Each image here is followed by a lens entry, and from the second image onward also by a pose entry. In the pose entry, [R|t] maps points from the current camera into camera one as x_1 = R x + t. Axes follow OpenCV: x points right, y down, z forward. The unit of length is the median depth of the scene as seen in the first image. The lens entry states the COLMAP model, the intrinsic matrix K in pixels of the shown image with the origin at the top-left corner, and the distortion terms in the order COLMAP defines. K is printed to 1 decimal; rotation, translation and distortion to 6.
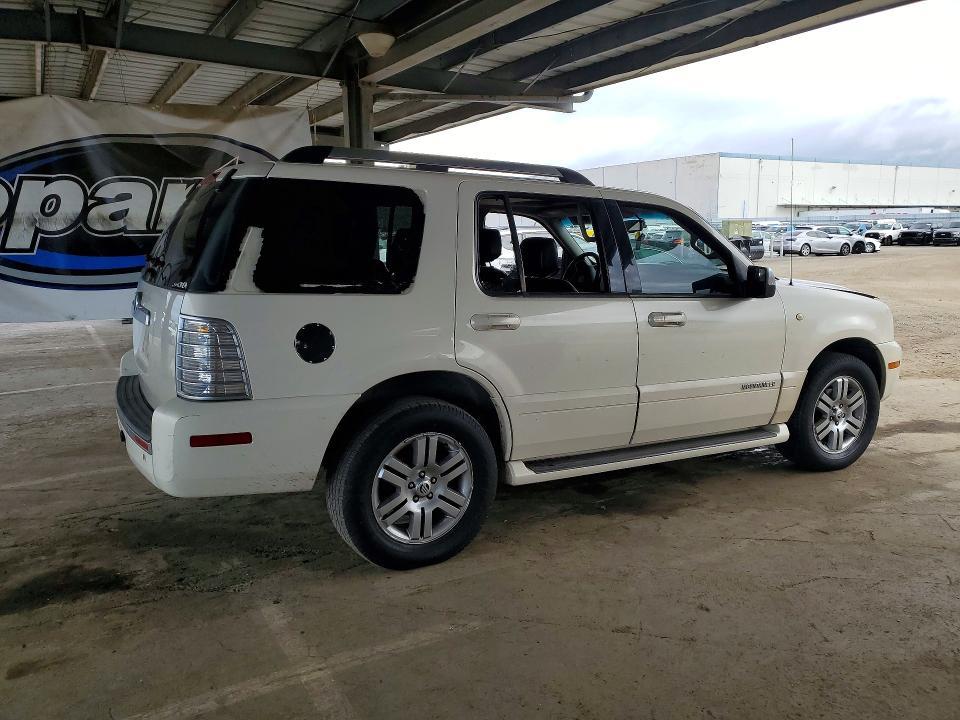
lens RADIAL K [[725.6, 0, 464.7], [0, 725.6, 382.9], [0, 0, 1]] dist [0.026855, 0.004233]
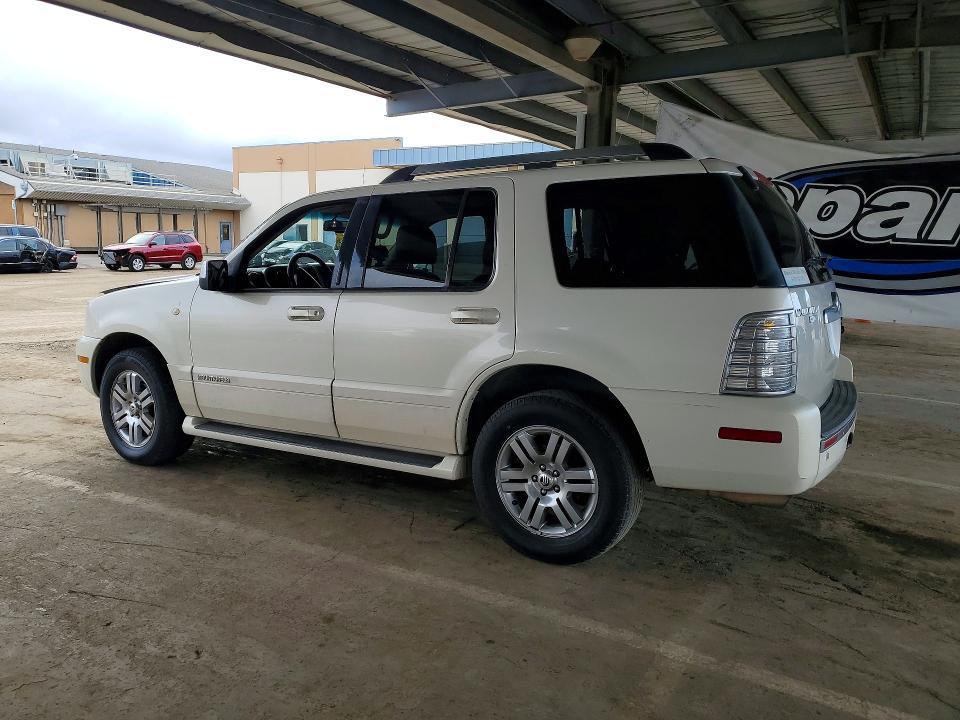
lens RADIAL K [[753.3, 0, 472.4], [0, 753.3, 358.4], [0, 0, 1]] dist [0.014642, 0.003773]
pose [[-0.501010, -0.132158, 0.855291, -0.987086], [0.162242, 0.956408, 0.242821, -0.327809], [-0.850098, 0.260420, -0.457728, 1.721605]]
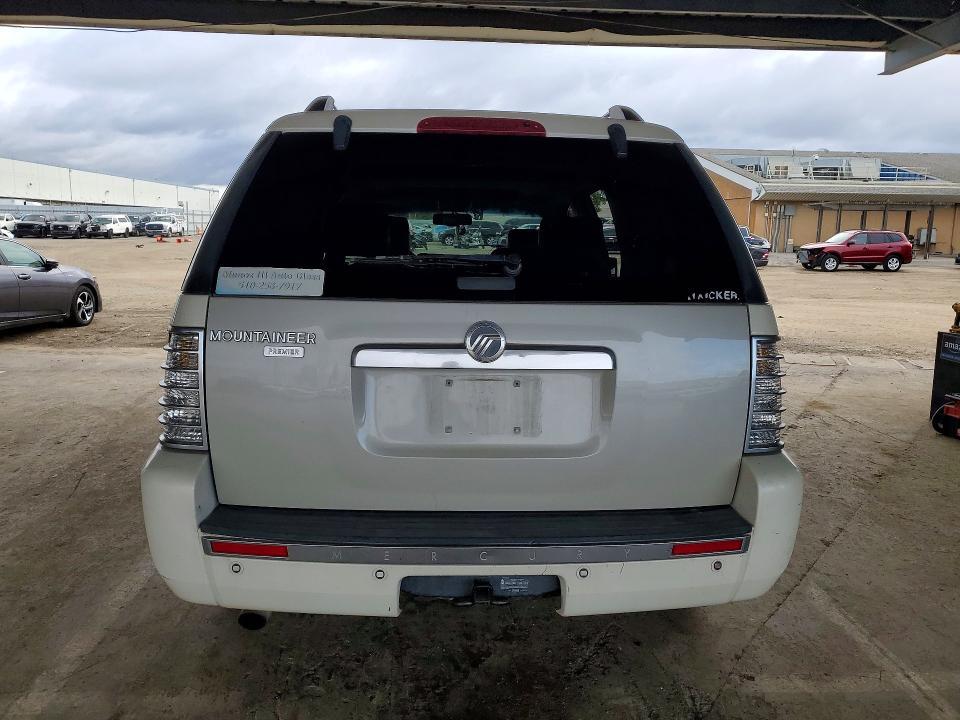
lens RADIAL K [[753.3, 0, 472.4], [0, 753.3, 358.4], [0, 0, 1]] dist [0.014642, 0.003773]
pose [[0.441626, -0.137312, 0.886629, -0.860562], [0.161232, 0.984277, 0.072126, -0.122073], [-0.882593, 0.111100, 0.456822, 0.677499]]
